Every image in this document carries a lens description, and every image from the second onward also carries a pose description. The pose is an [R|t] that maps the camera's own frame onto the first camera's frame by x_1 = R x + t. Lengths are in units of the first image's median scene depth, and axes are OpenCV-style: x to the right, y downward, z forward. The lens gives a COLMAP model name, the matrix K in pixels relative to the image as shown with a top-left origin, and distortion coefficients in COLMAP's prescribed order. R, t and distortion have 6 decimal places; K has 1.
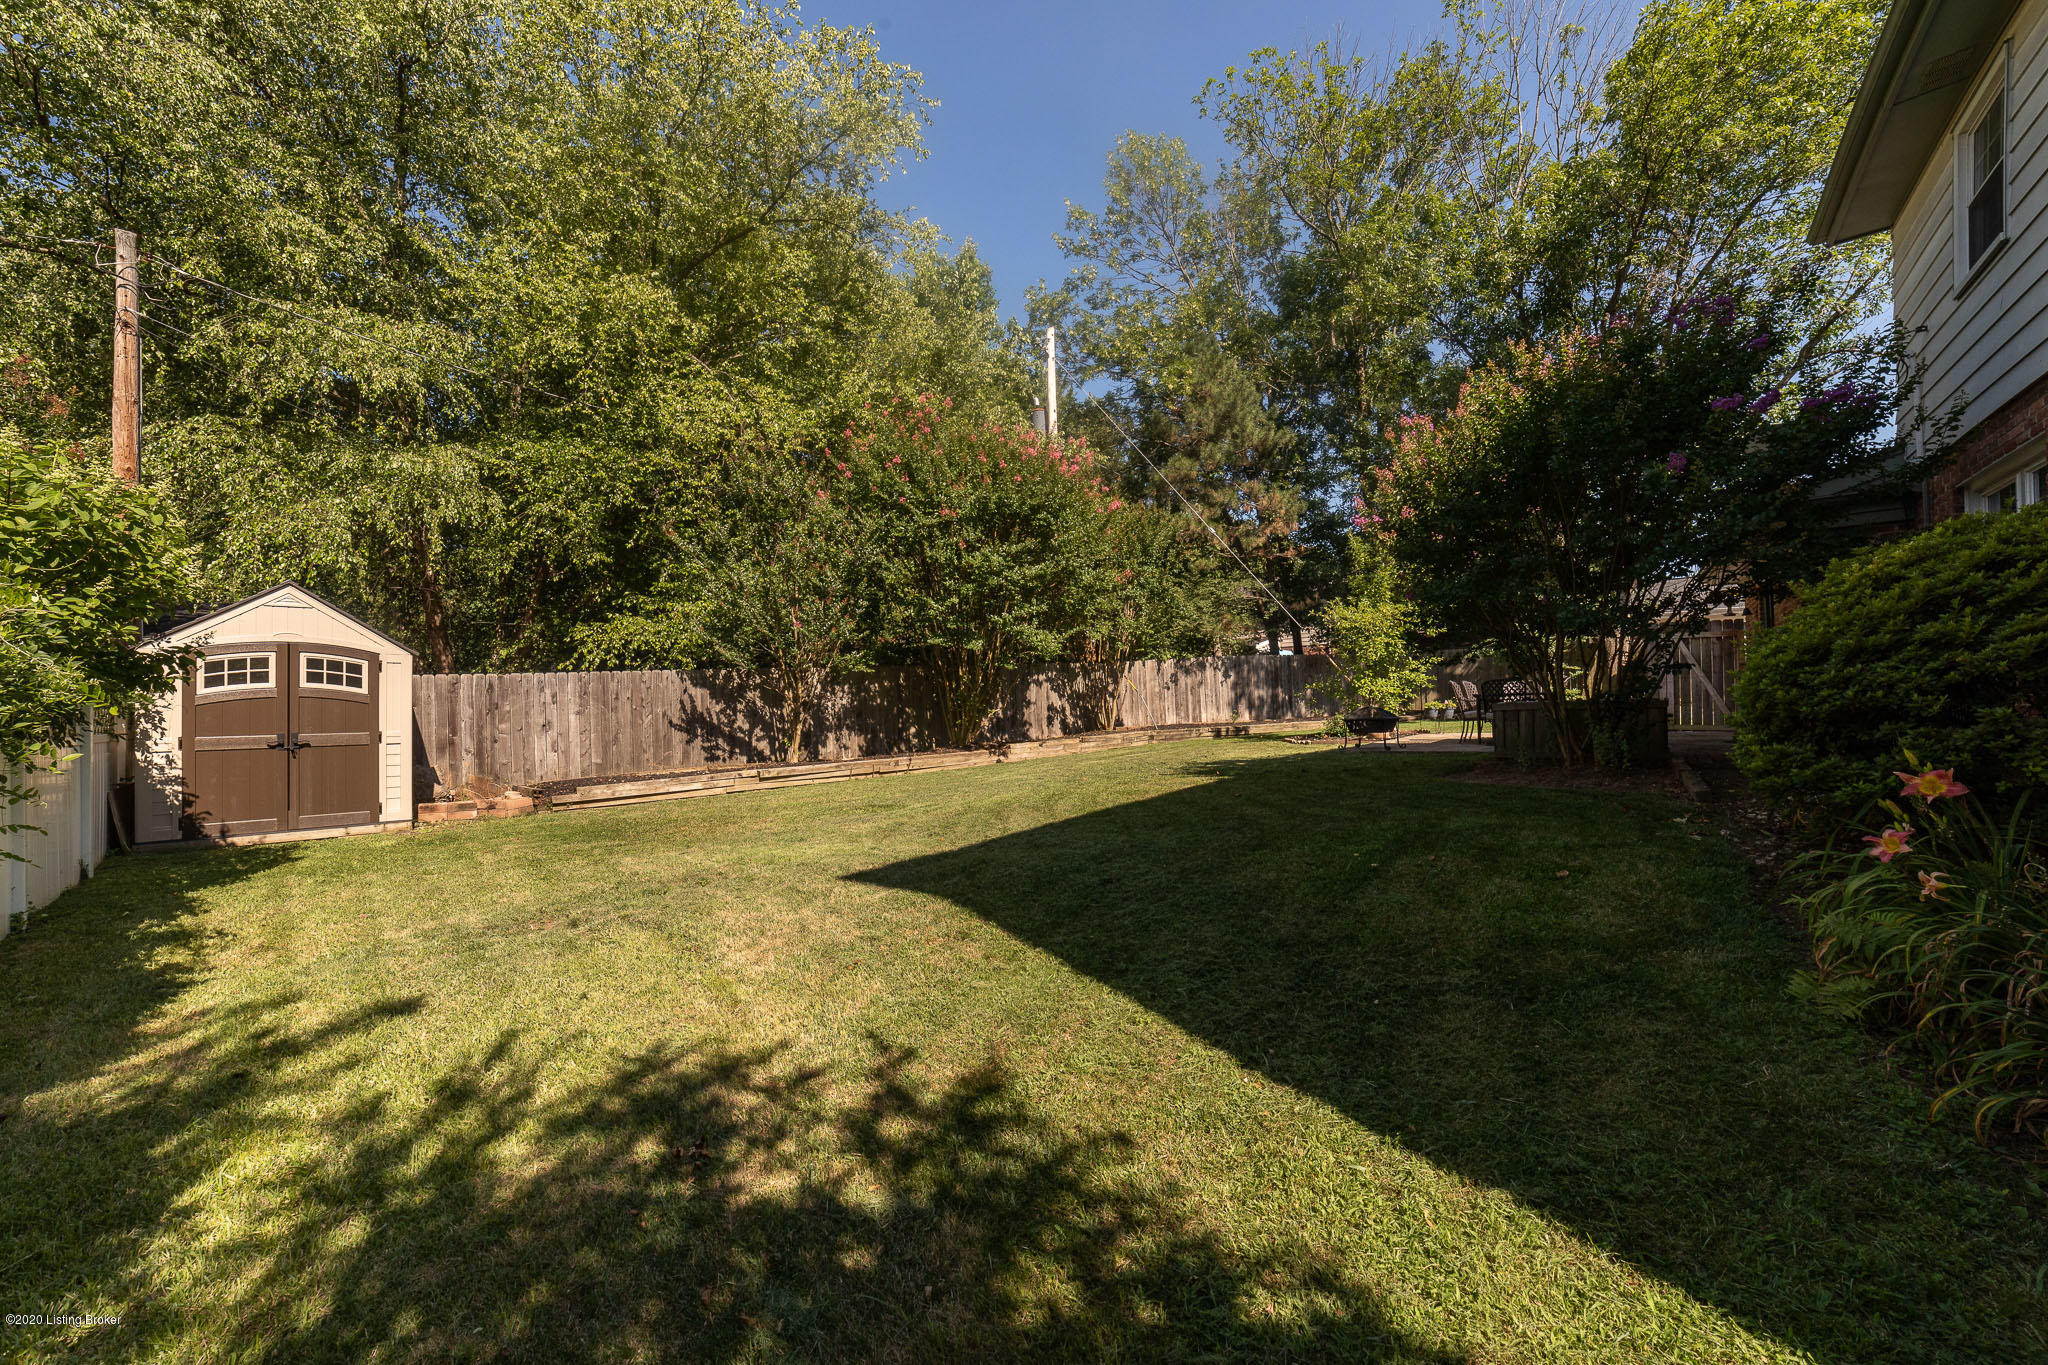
lens RADIAL K [[831.4, 0, 1009.9], [0, 831.4, 667.1], [0, 0, 1]] dist [-0.092944, 0.041723]
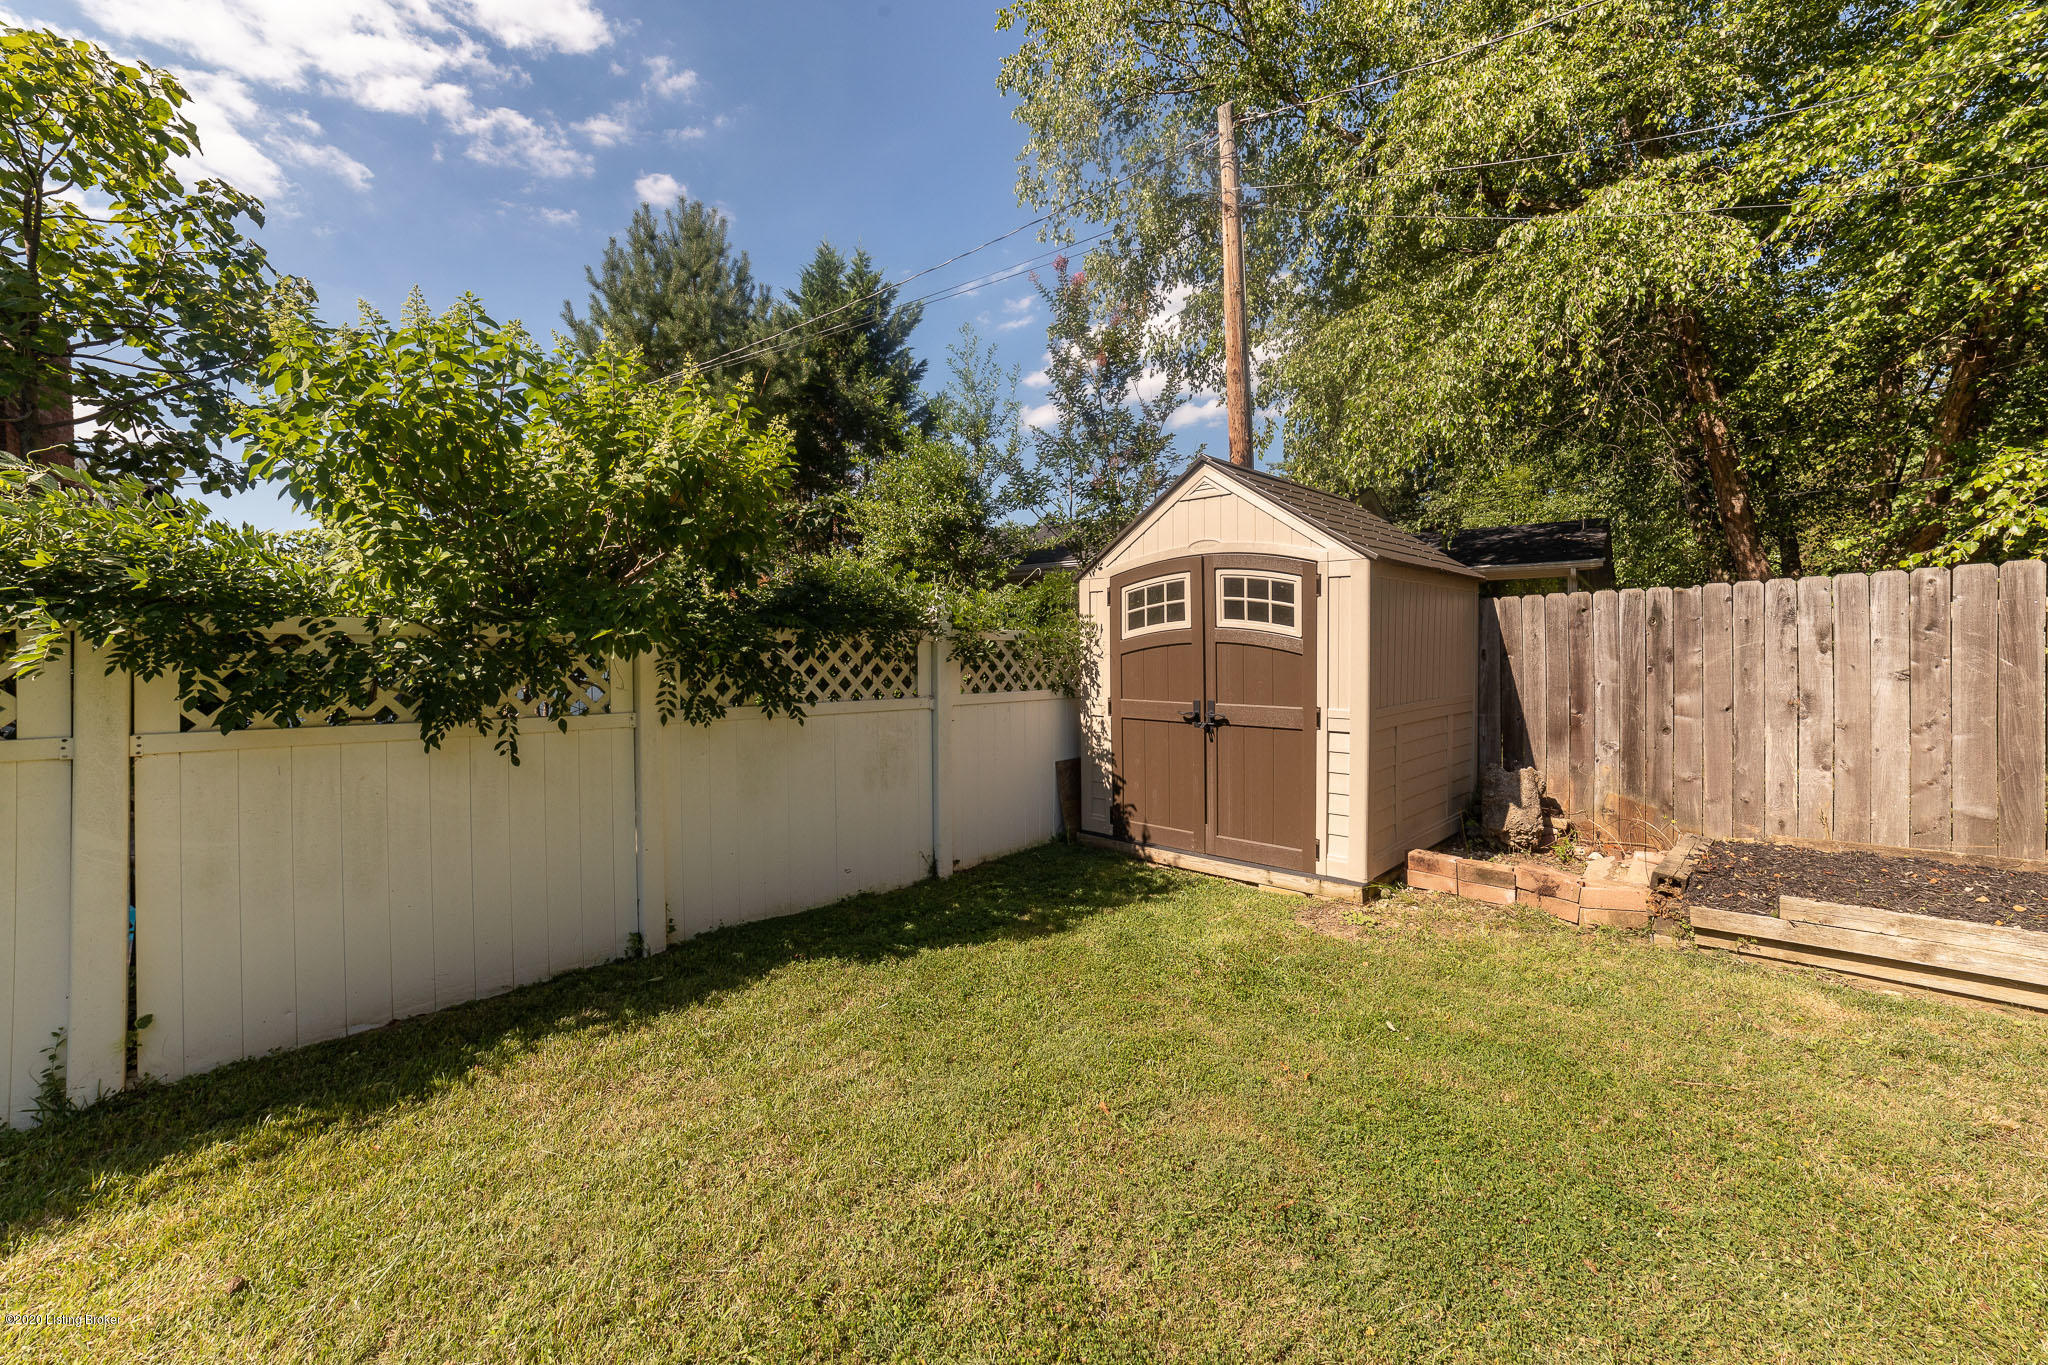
lens RADIAL K [[831.4, 0, 1009.9], [0, 831.4, 667.1], [0, 0, 1]] dist [-0.092944, 0.041723]
pose [[0.064738, 0.039520, -0.997119, -0.261256], [0.050456, 0.997808, 0.042823, 0.020530], [0.996626, -0.053083, 0.062603, 0.774480]]
